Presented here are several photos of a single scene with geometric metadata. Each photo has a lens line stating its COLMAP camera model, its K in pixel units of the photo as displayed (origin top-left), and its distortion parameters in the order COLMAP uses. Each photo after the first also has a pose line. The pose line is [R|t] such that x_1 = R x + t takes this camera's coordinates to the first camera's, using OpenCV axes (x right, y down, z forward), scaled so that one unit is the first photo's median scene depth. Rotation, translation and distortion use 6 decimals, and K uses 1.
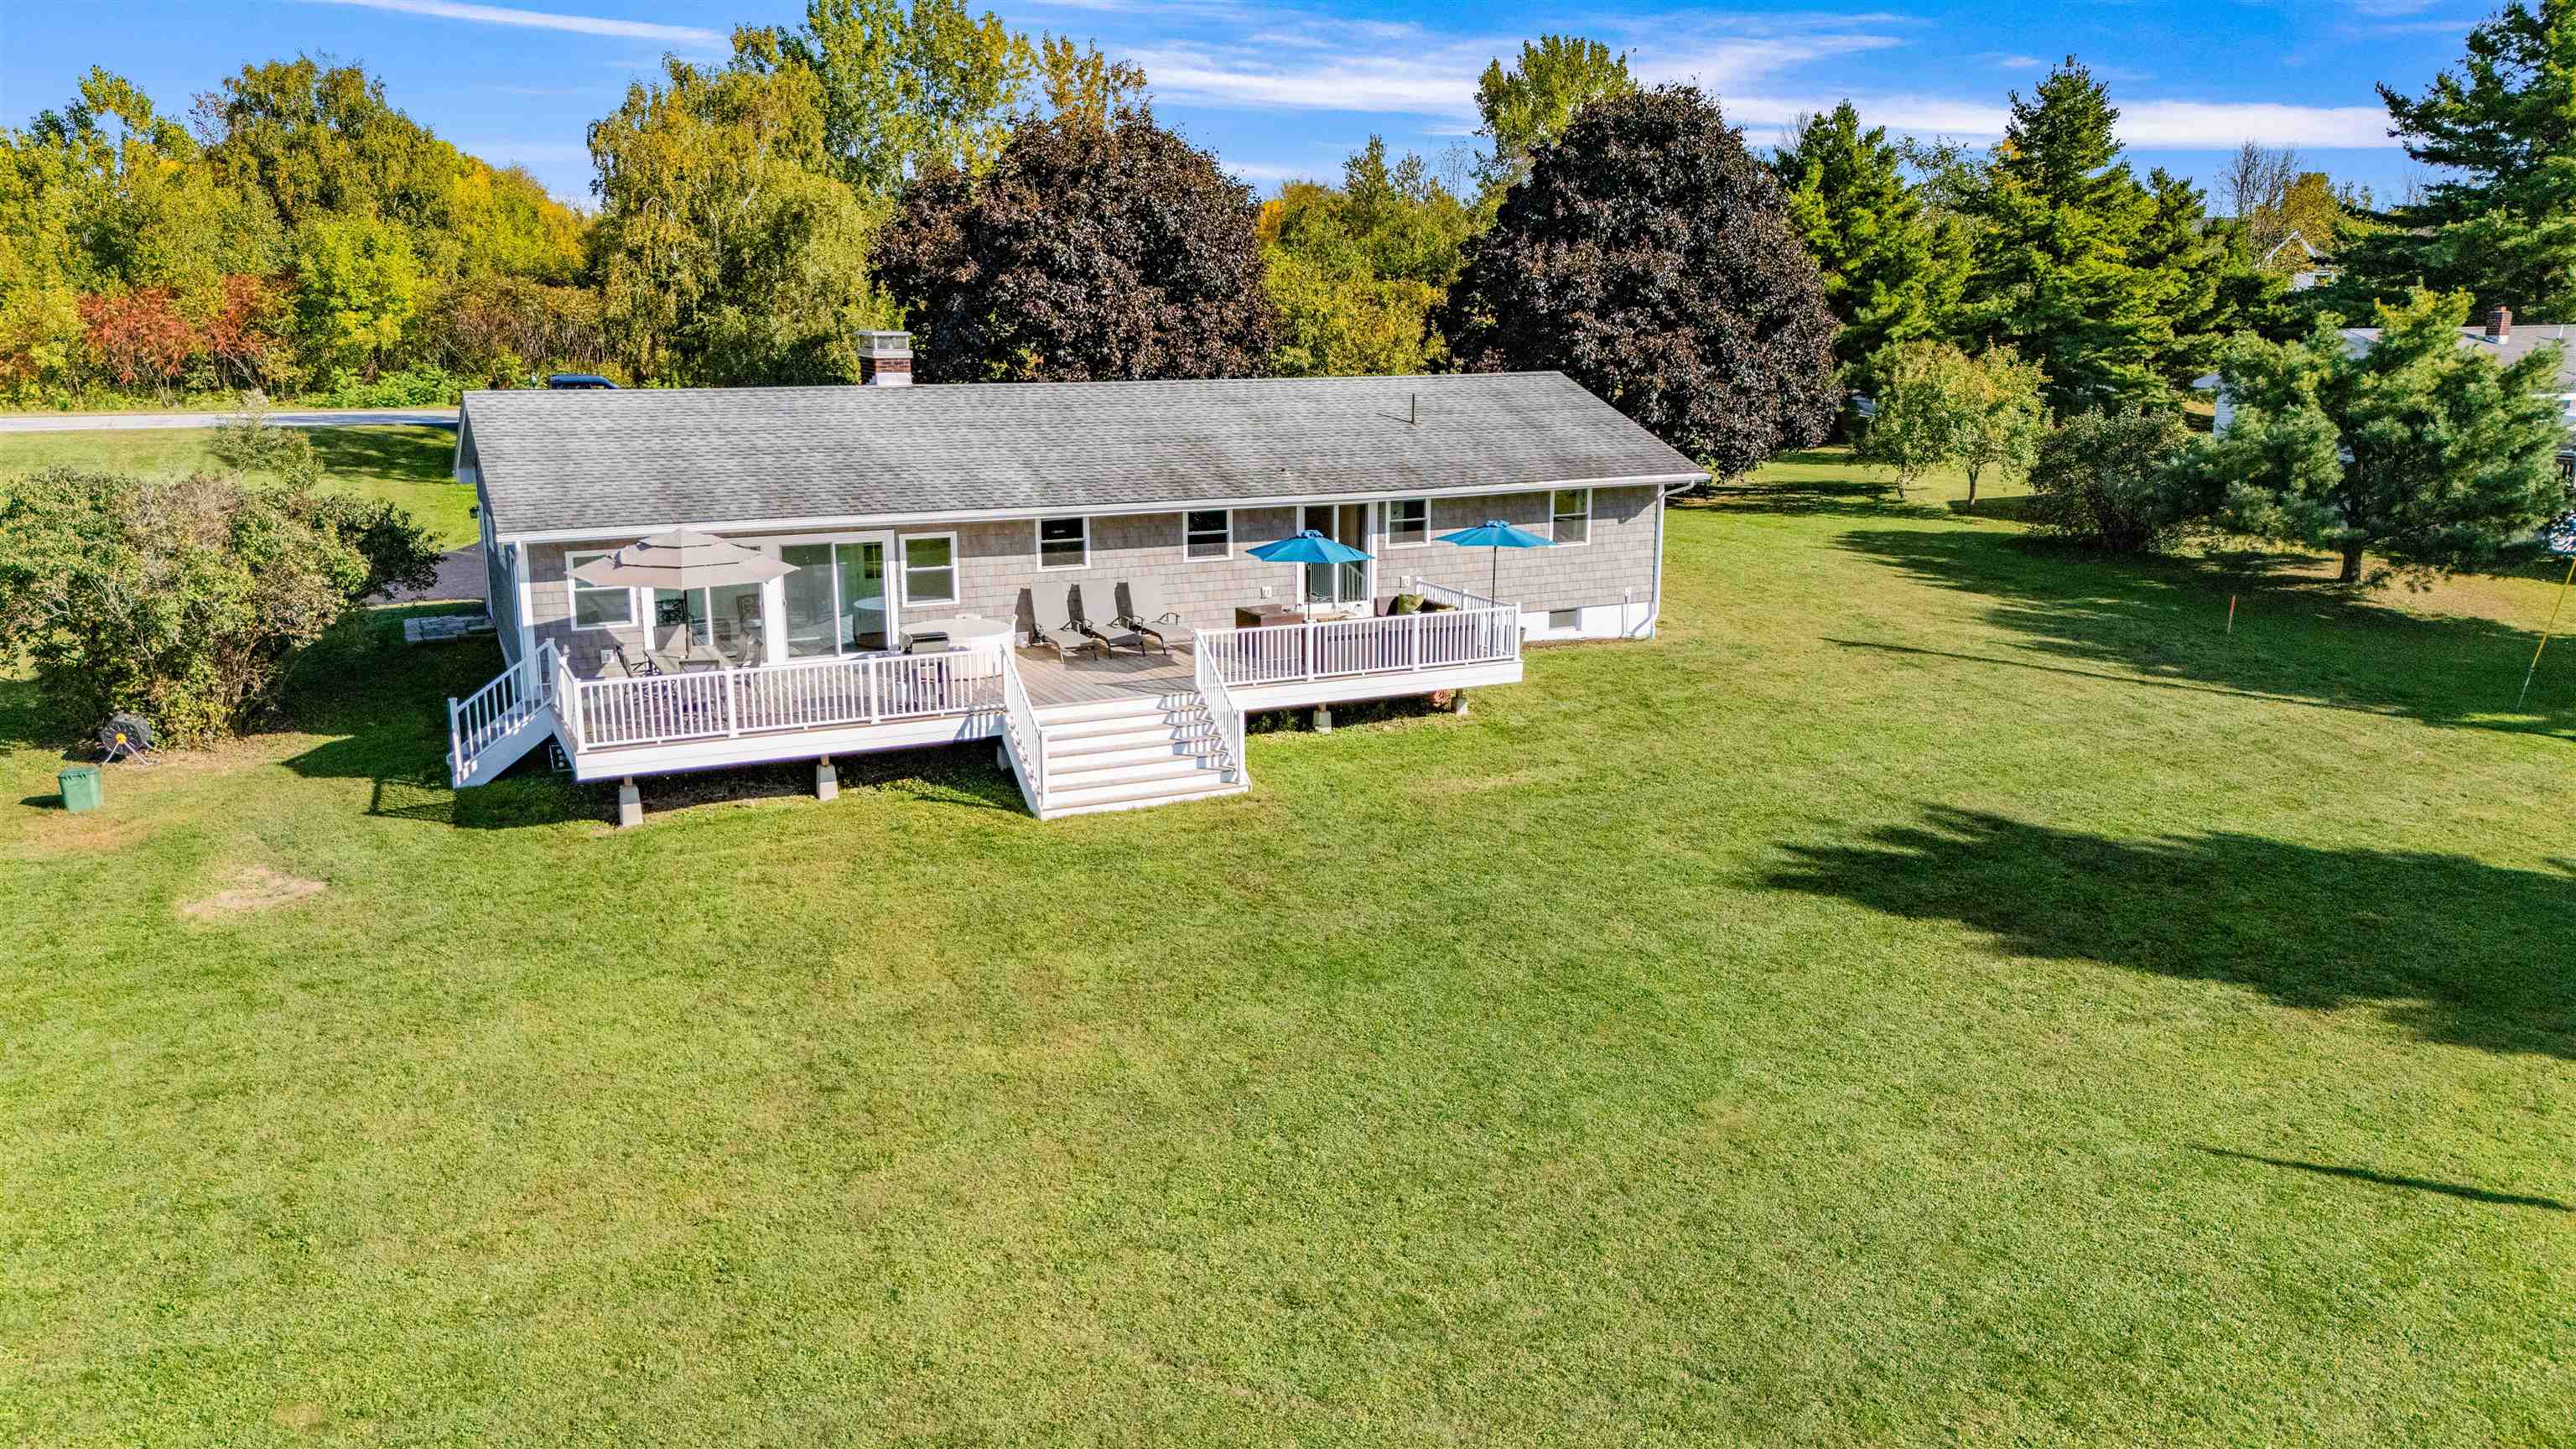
lens RADIAL K [[1873.5, 0, 1288.0], [0, 1873.5, 724.5], [0, 0, 1]] dist [0.074133, -0.067818]
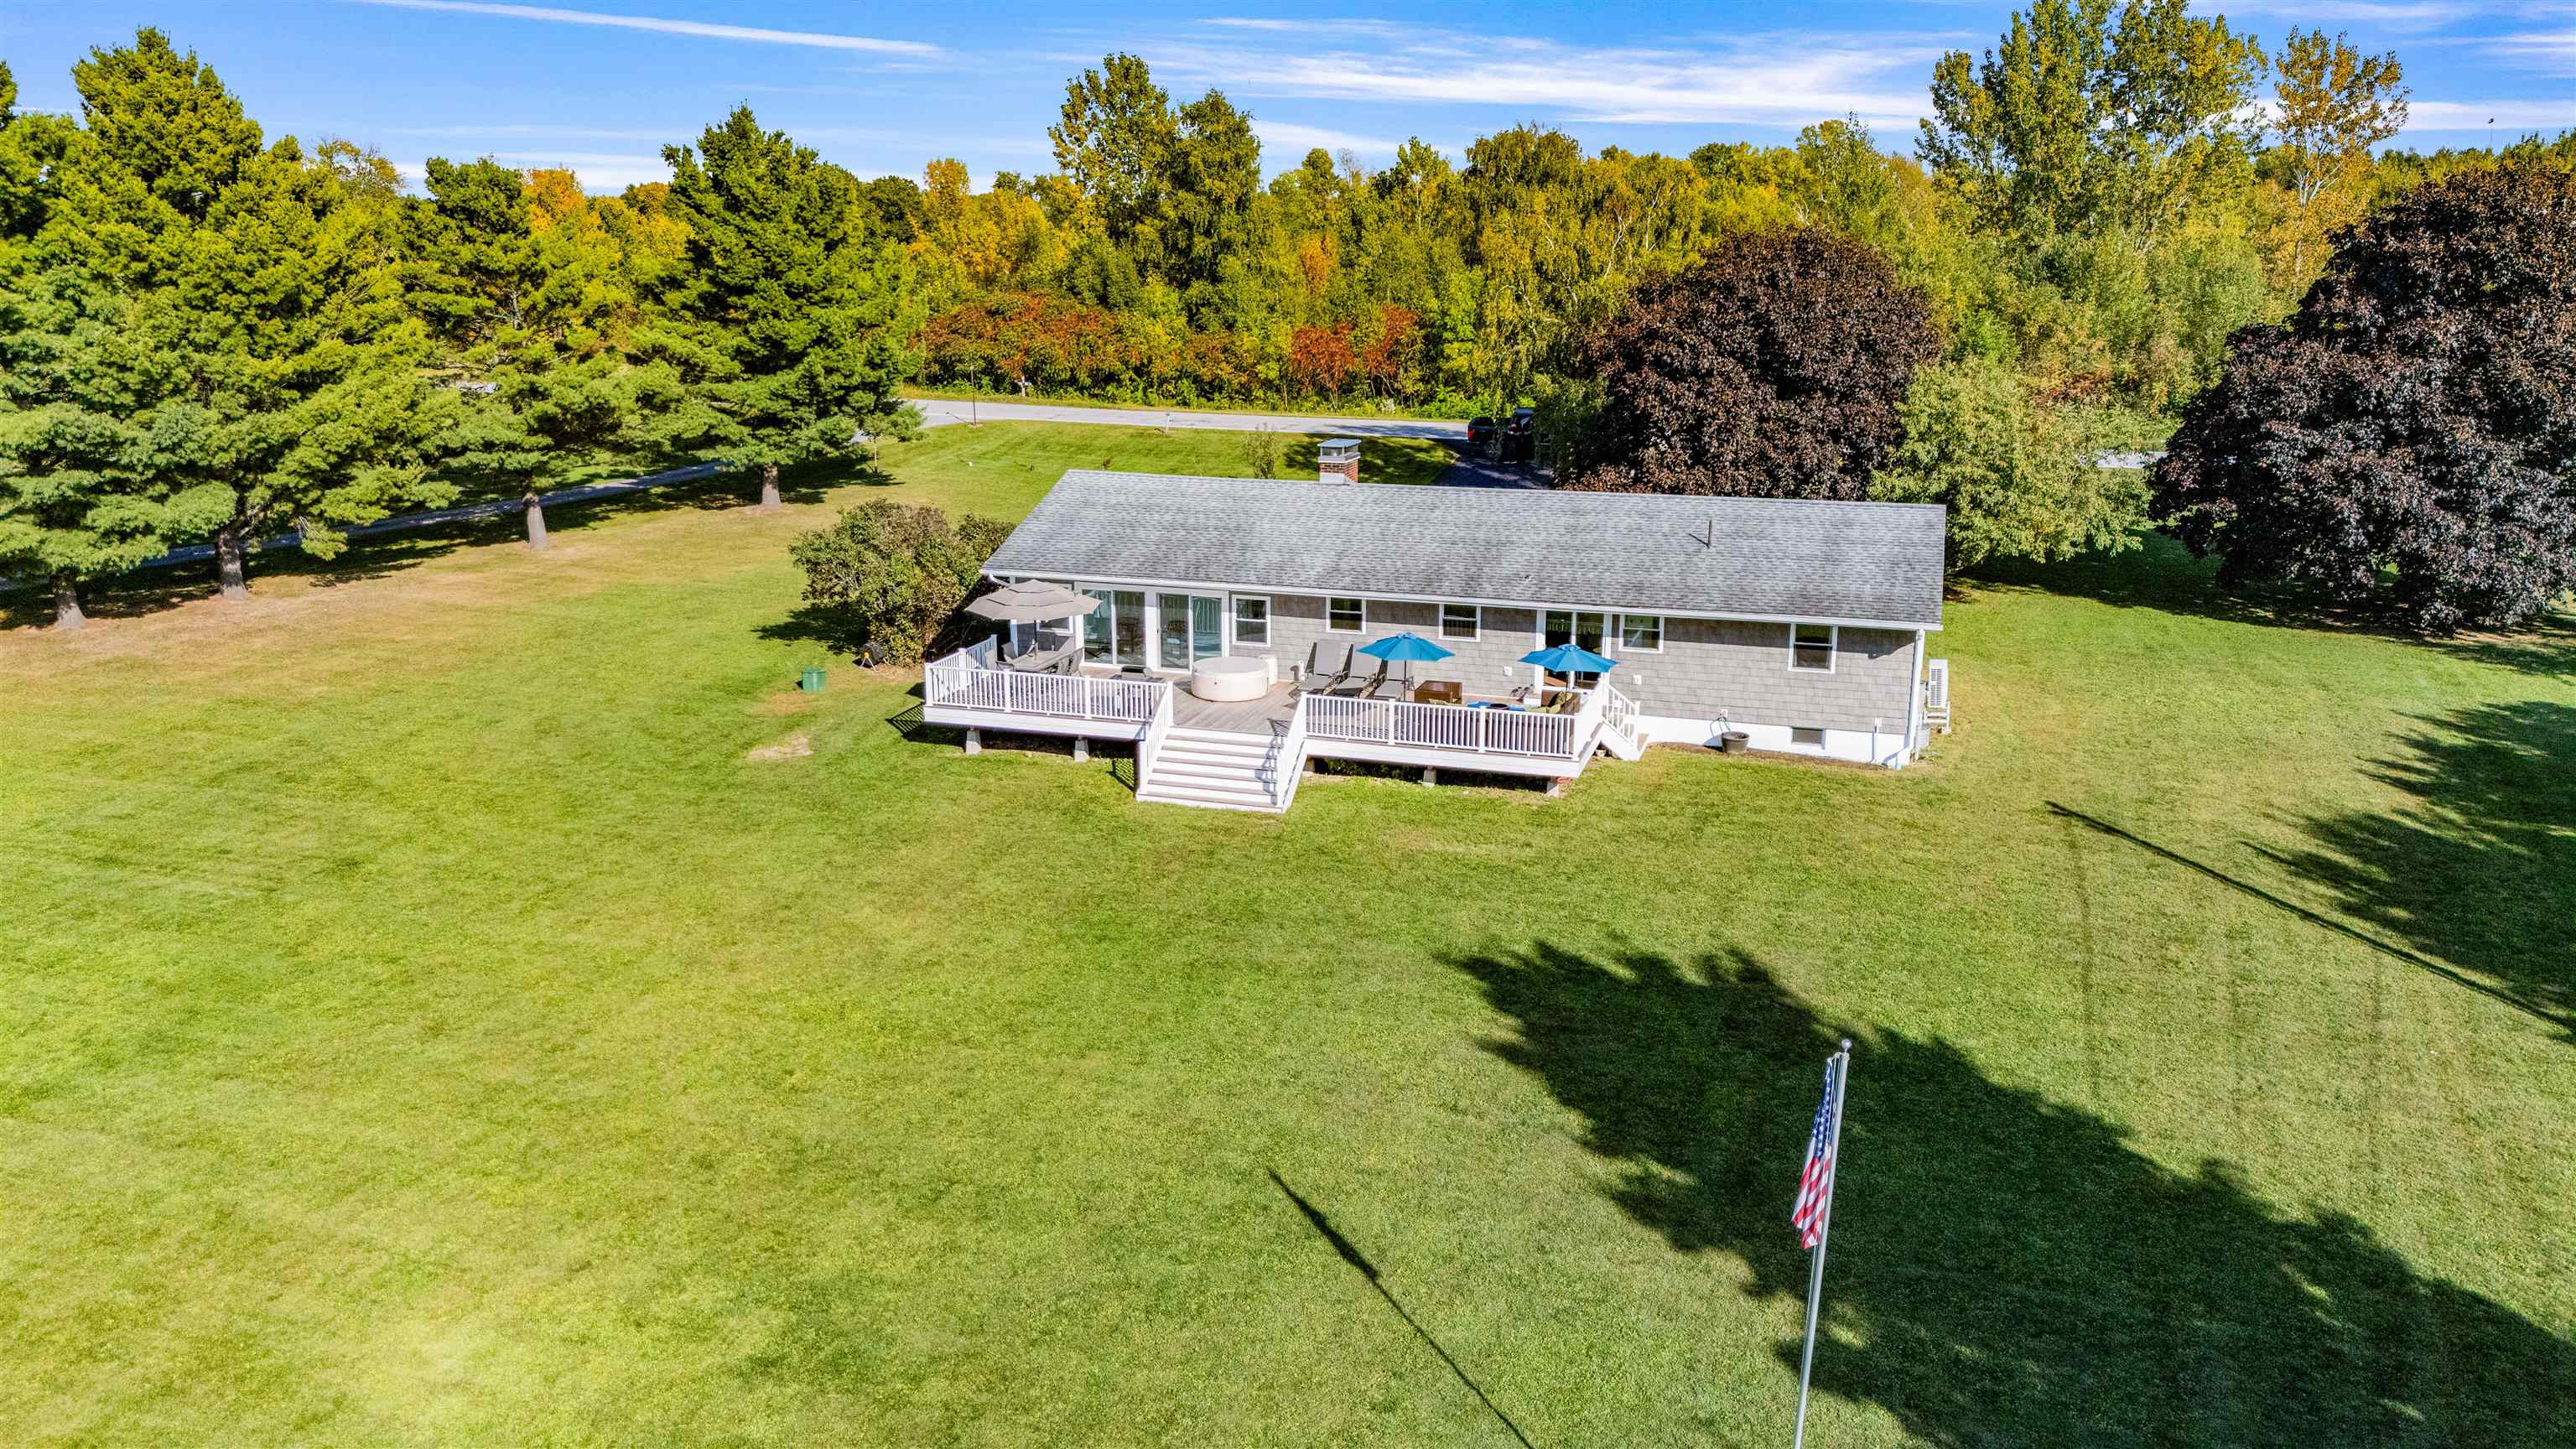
lens RADIAL K [[1873.5, 0, 1288.0], [0, 1873.5, 724.5], [0, 0, 1]] dist [0.074133, -0.067818]
pose [[0.721137, 0.175096, -0.670300, 0.786114], [-0.157662, 0.983625, 0.087322, -0.131985], [0.674614, 0.042710, 0.736934, -0.024006]]
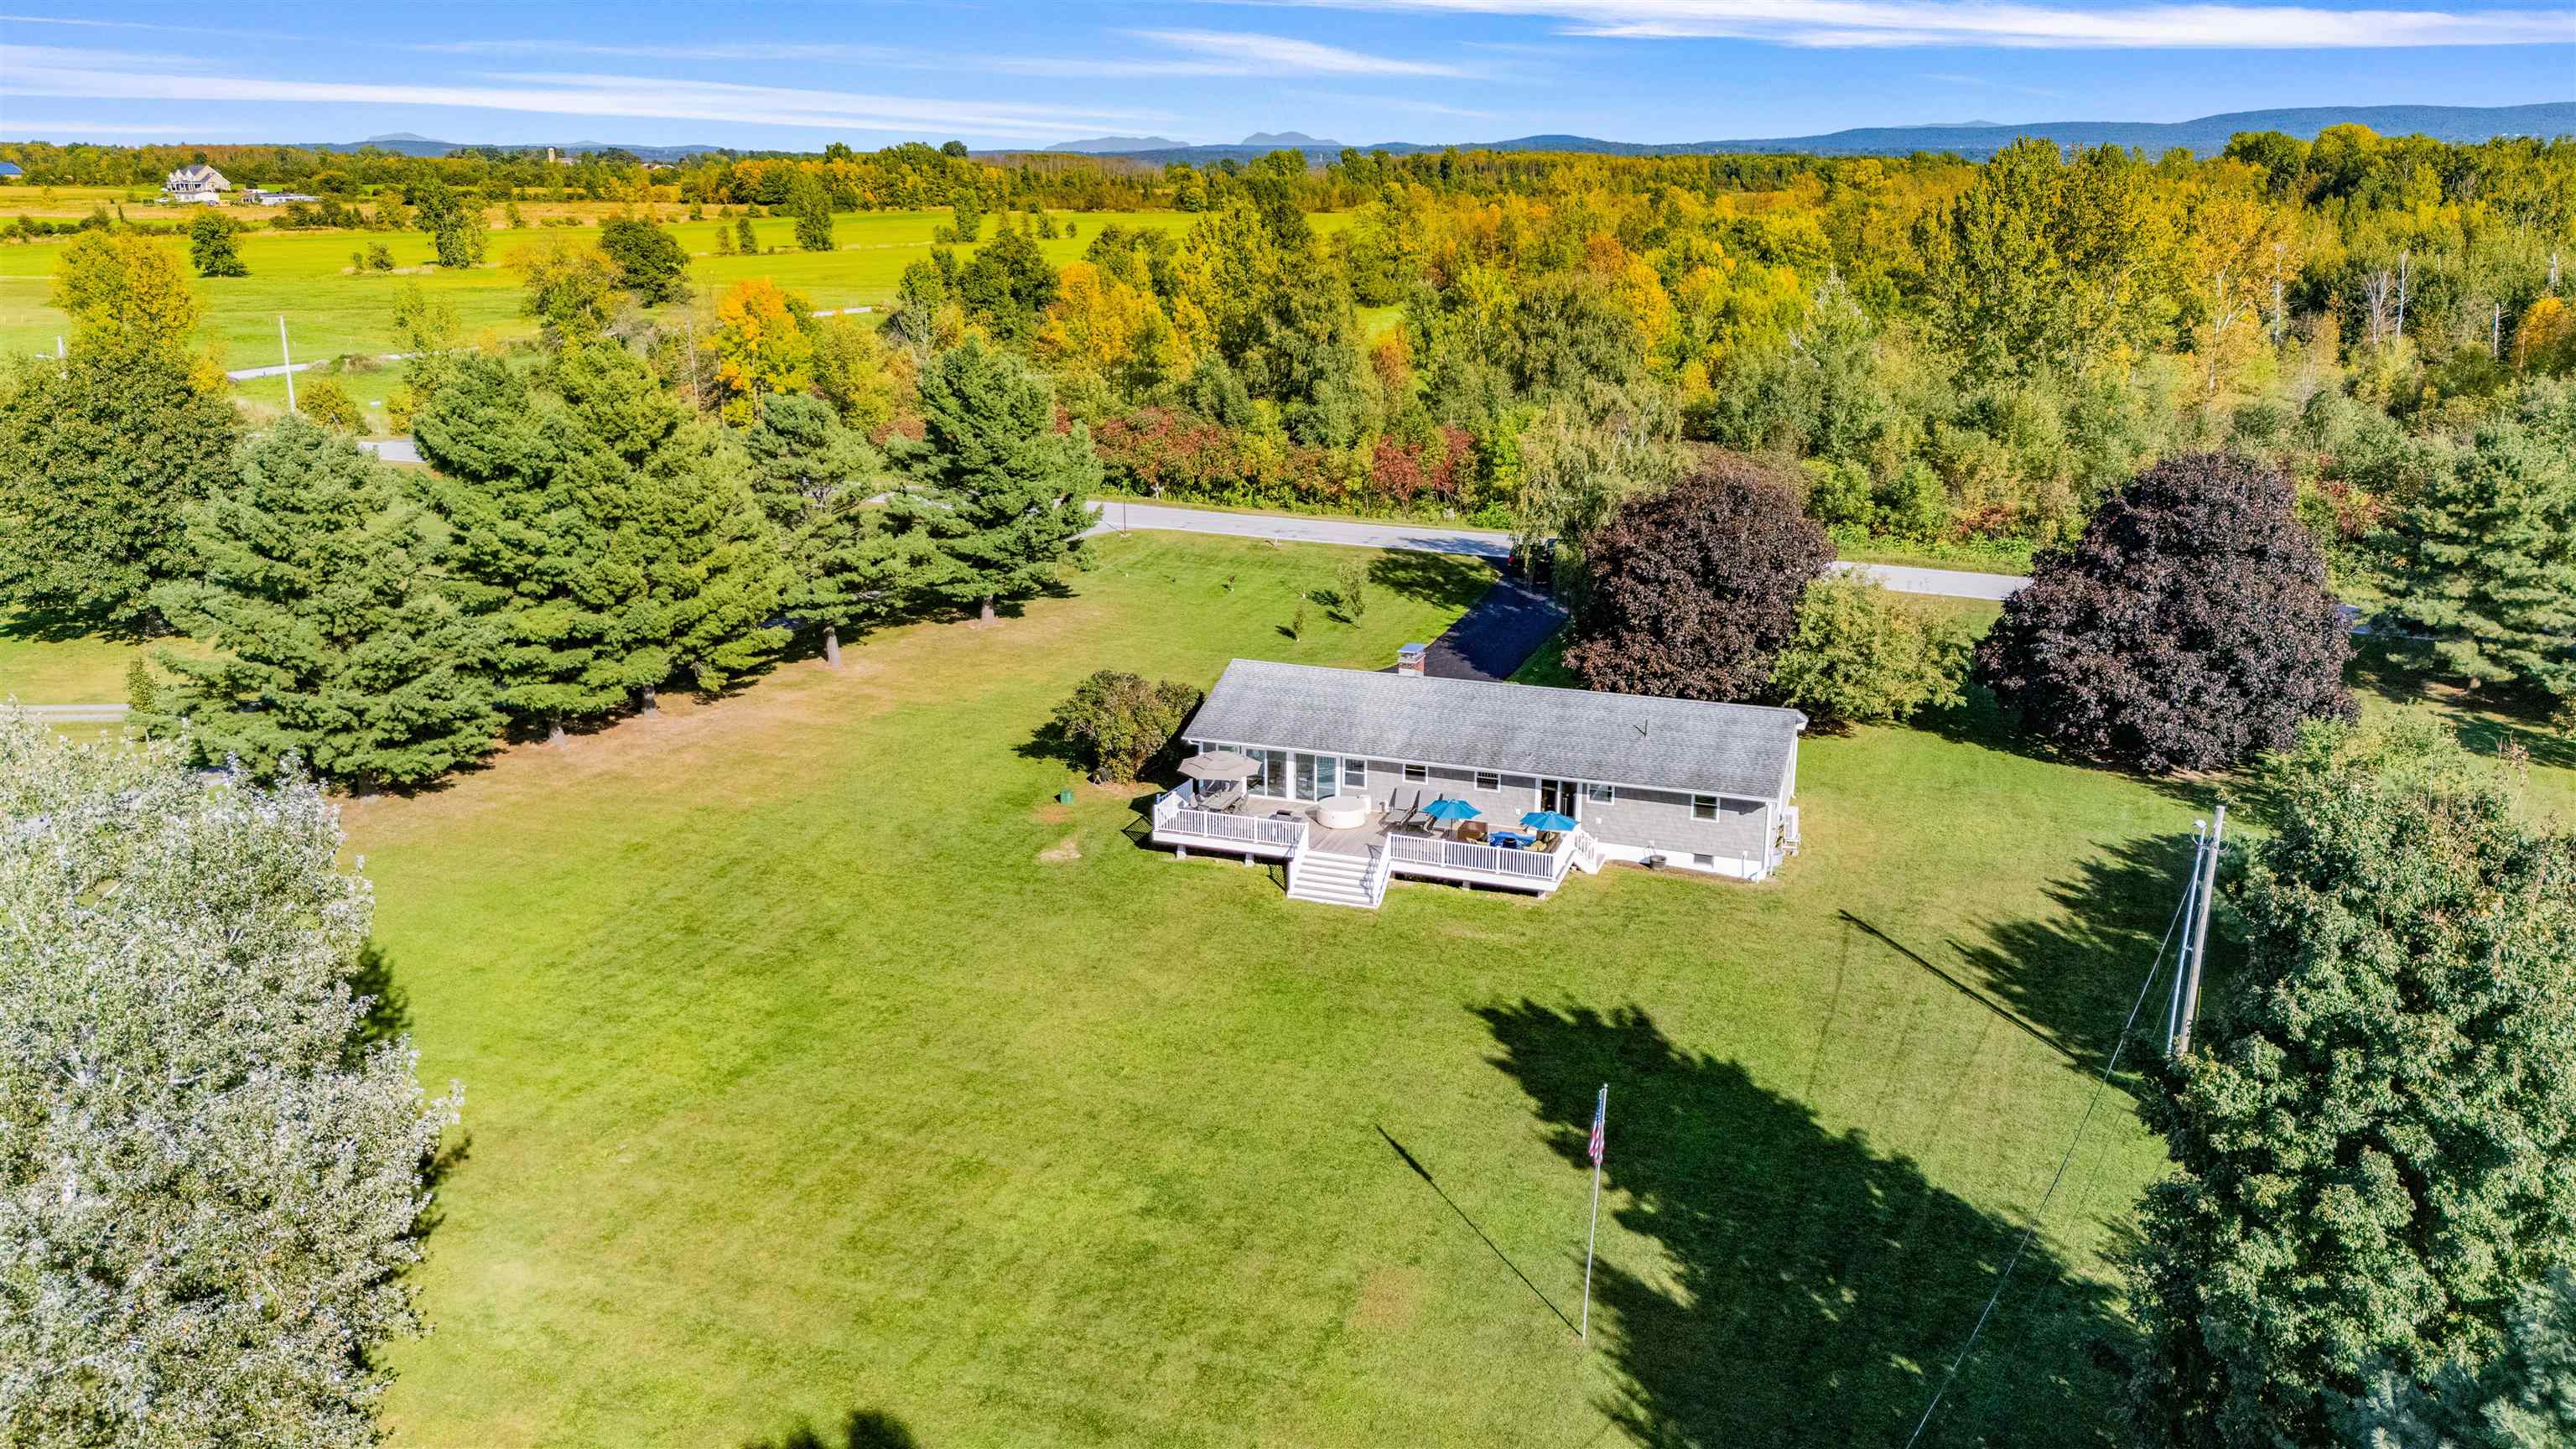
lens RADIAL K [[1853.6, 0, 1288.0], [0, 1853.6, 724.5], [0, 0, 1]] dist [0.143199, -0.291555]
pose [[0.695960, 0.200418, -0.689545, 1.253395], [-0.162861, 0.979293, 0.120258, -0.388486], [0.699368, 0.028605, 0.714189, -0.631014]]
